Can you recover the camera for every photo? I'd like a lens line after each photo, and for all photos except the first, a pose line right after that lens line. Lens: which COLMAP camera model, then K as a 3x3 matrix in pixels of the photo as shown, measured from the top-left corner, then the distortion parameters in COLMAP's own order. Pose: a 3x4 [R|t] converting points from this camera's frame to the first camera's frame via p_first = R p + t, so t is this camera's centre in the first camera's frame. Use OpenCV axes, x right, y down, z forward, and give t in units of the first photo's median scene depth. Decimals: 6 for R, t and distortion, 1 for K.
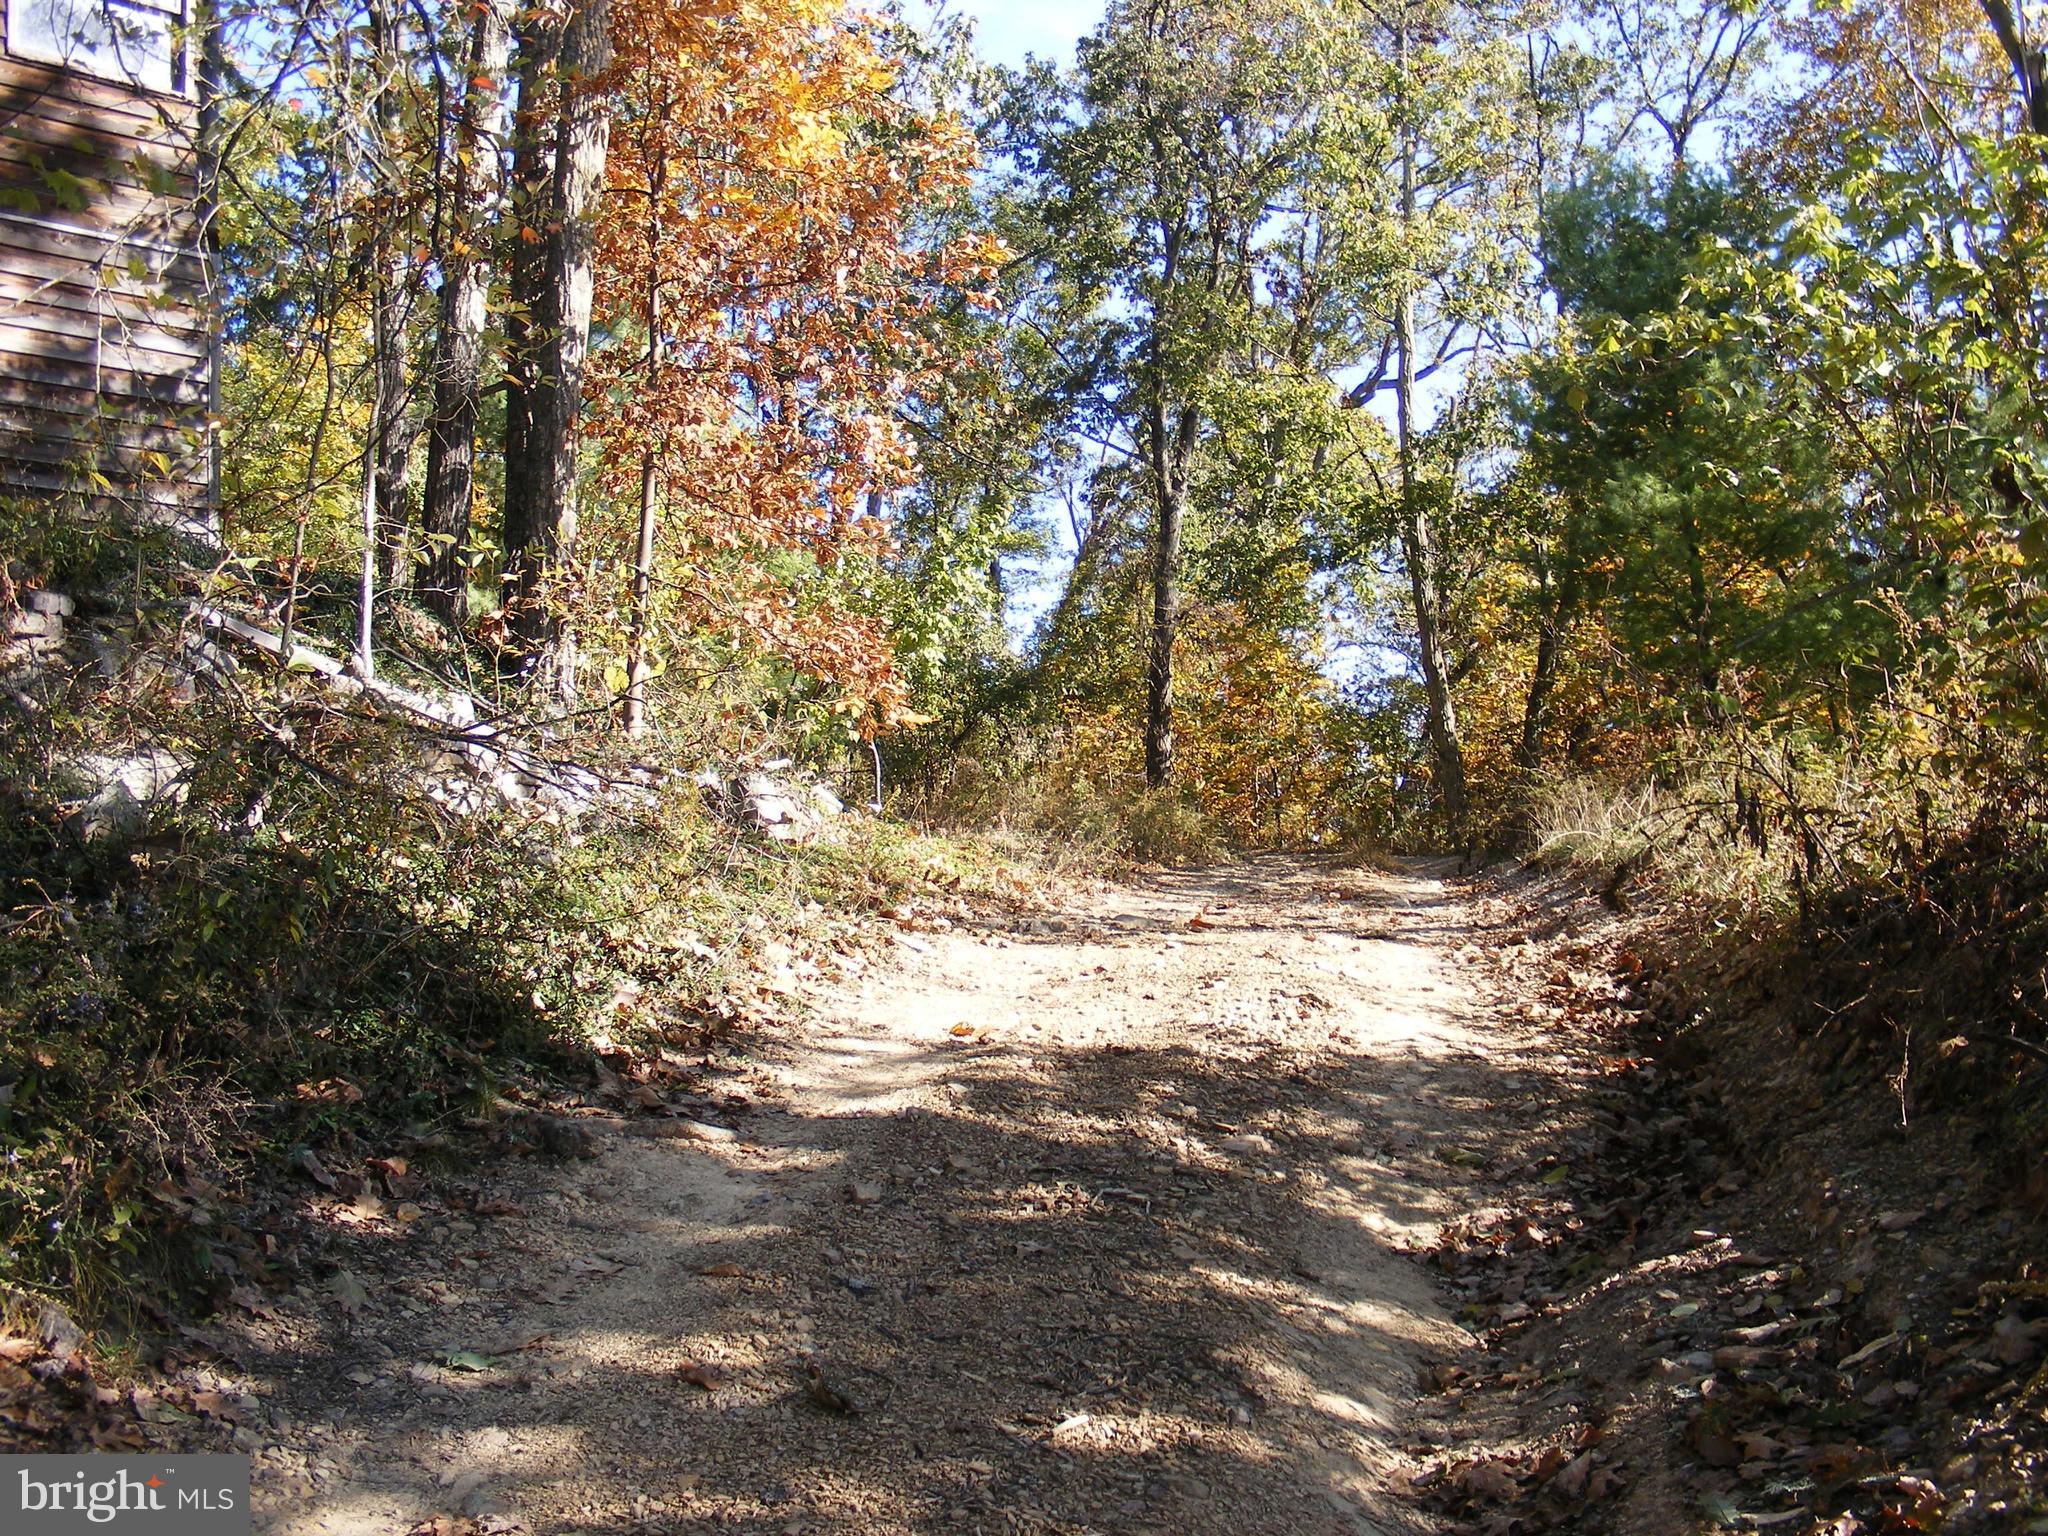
lens RADIAL K [[2308.4, 0, 1076.6], [0, 2308.4, 771.9], [0, 0, 1]] dist [-0.256093, 0.254447]
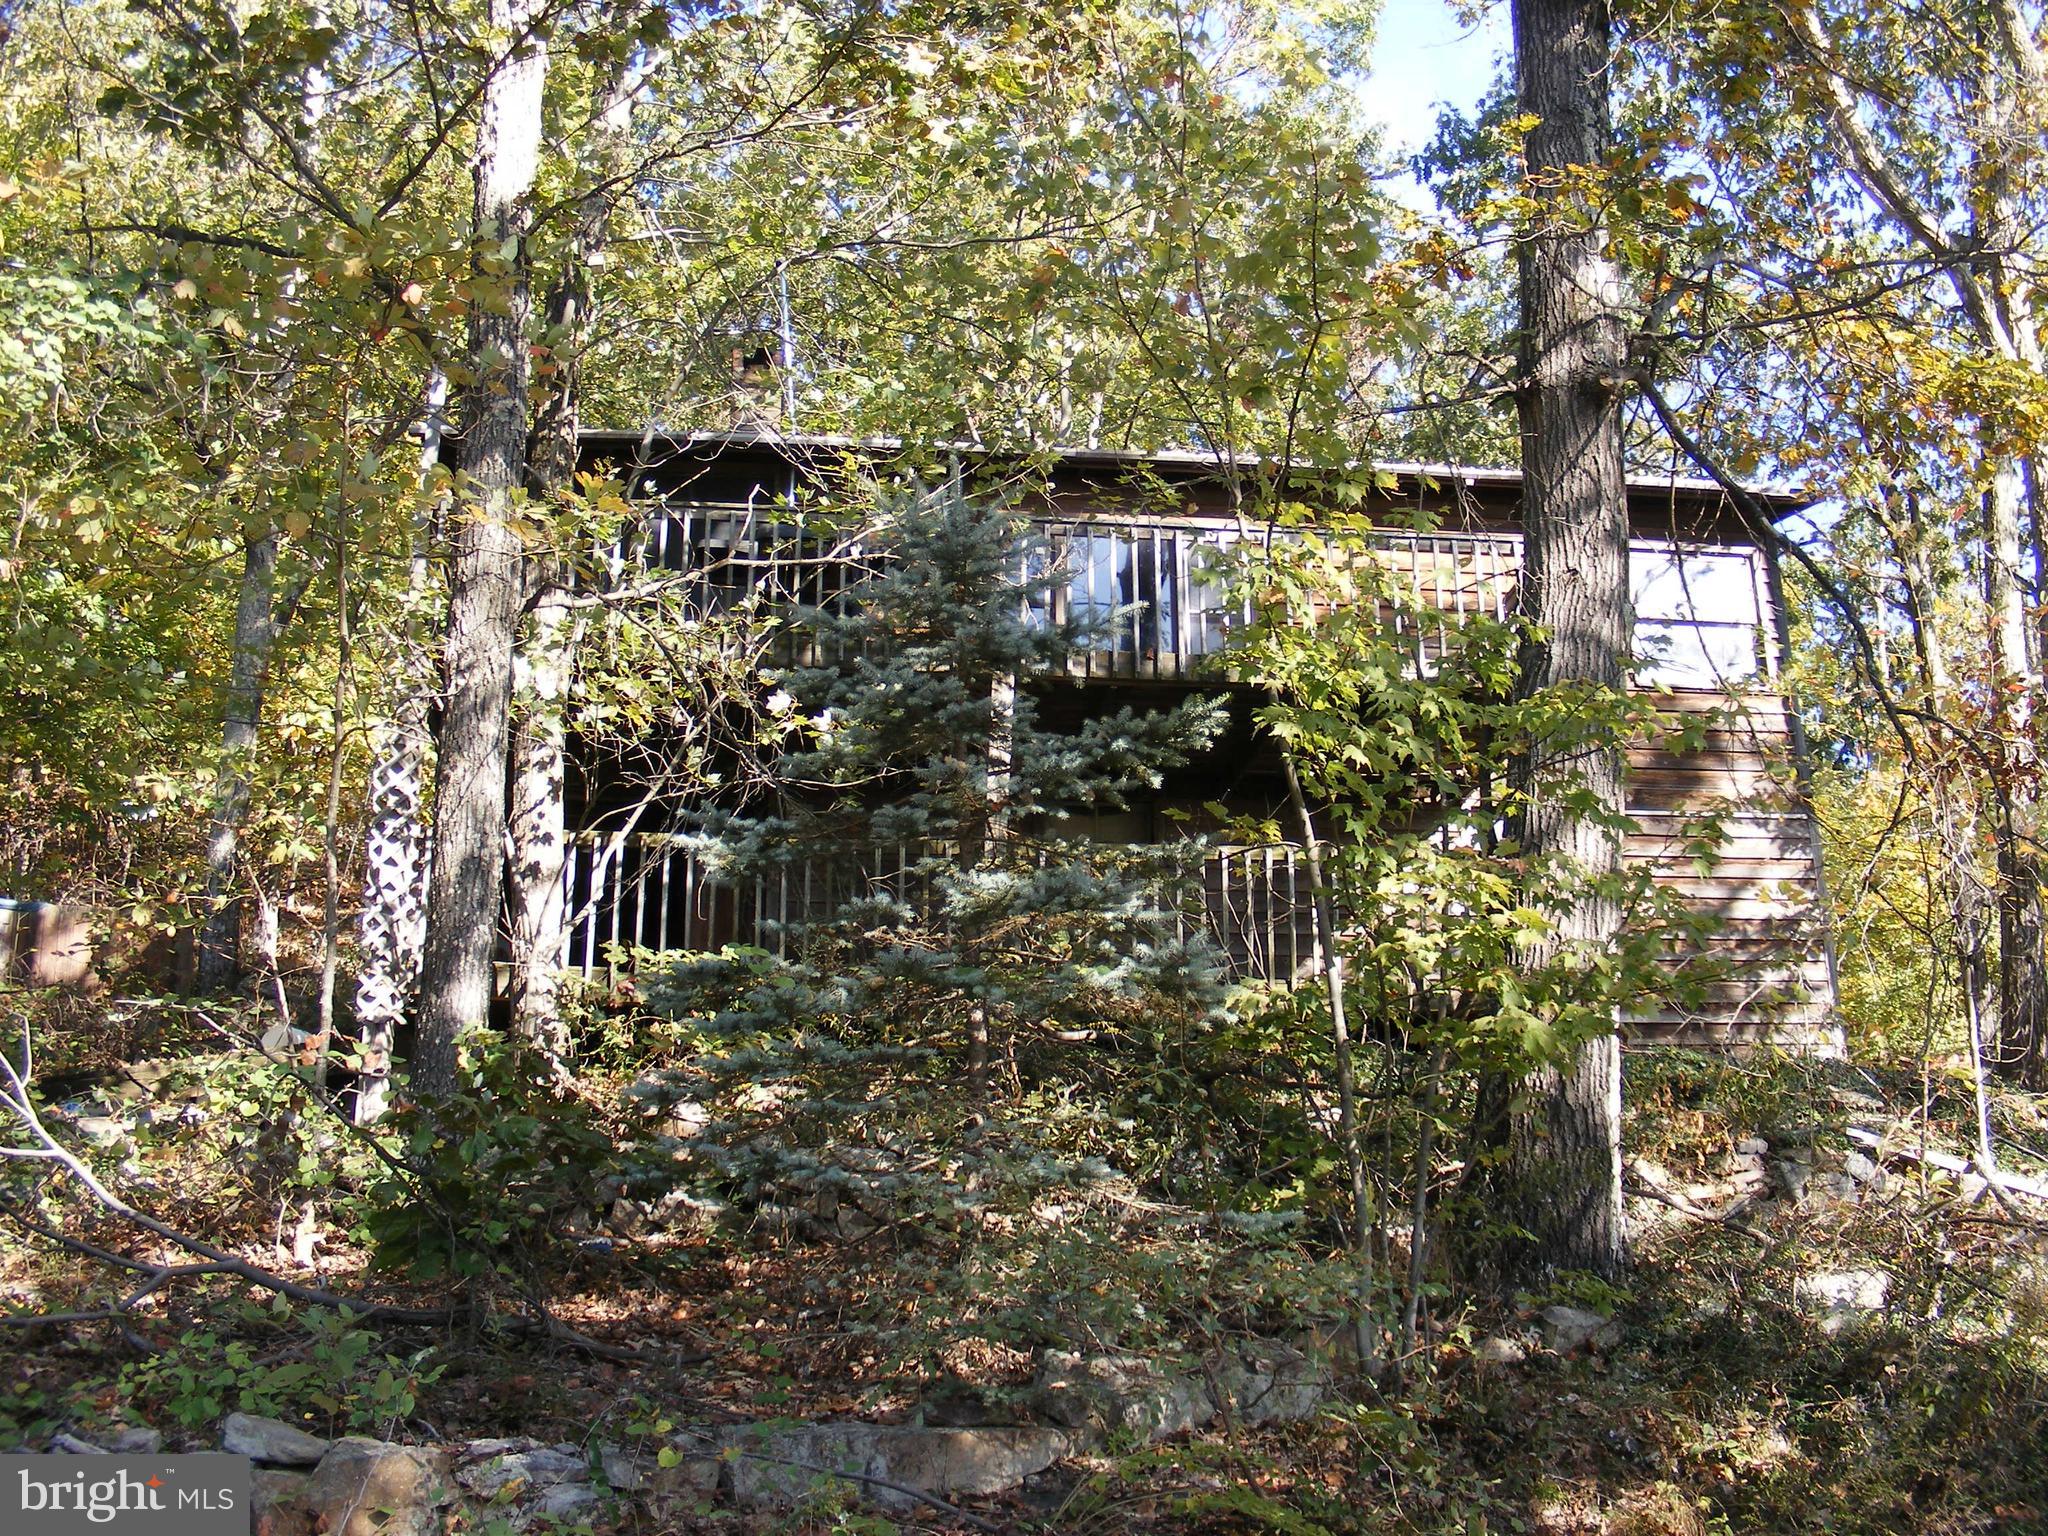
lens RADIAL K [[2308.4, 0, 1076.6], [0, 2308.4, 771.9], [0, 0, 1]] dist [-0.256093, 0.254447]
pose [[0.778350, -0.158399, -0.607520, 0.075223], [0.047680, 0.979769, -0.194368, -0.043766], [0.626017, 0.122320, 0.770156, -0.296391]]
